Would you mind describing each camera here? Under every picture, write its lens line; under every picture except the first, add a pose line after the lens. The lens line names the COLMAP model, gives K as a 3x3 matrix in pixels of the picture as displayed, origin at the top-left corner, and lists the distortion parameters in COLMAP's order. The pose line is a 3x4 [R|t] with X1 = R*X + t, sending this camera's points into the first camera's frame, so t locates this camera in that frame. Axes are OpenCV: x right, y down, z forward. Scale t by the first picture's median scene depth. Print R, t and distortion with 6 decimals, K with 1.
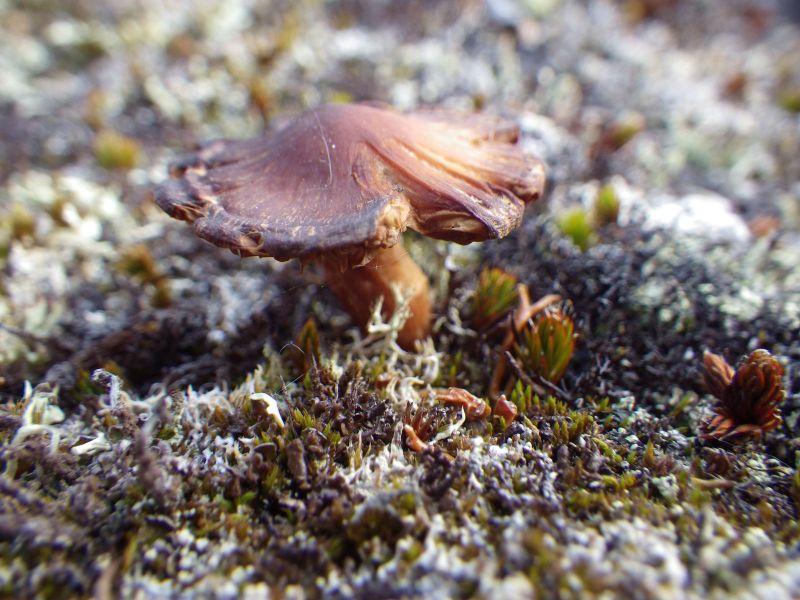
lens RADIAL K [[806.7, 0, 404.9], [0, 806.7, 300.3], [0, 0, 1]] dist [0.228866, 0.000000]
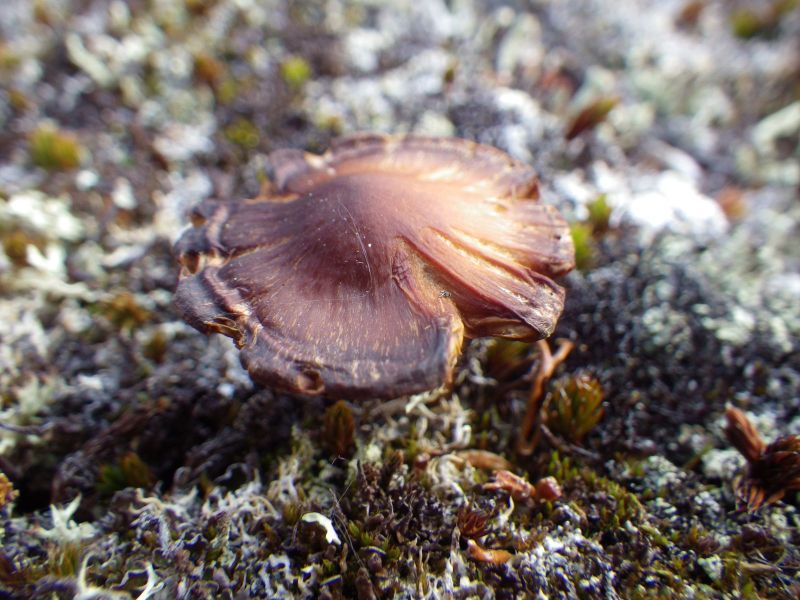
lens RADIAL K [[806.7, 0, 407.6], [0, 806.7, 297.8], [0, 0, 1]] dist [0.228866, 0.000000]
pose [[0.989869, -0.065940, 0.125741, -0.165179], [0.039555, 0.978625, 0.201815, -0.315220], [-0.136361, -0.194796, 0.971319, 0.070794]]
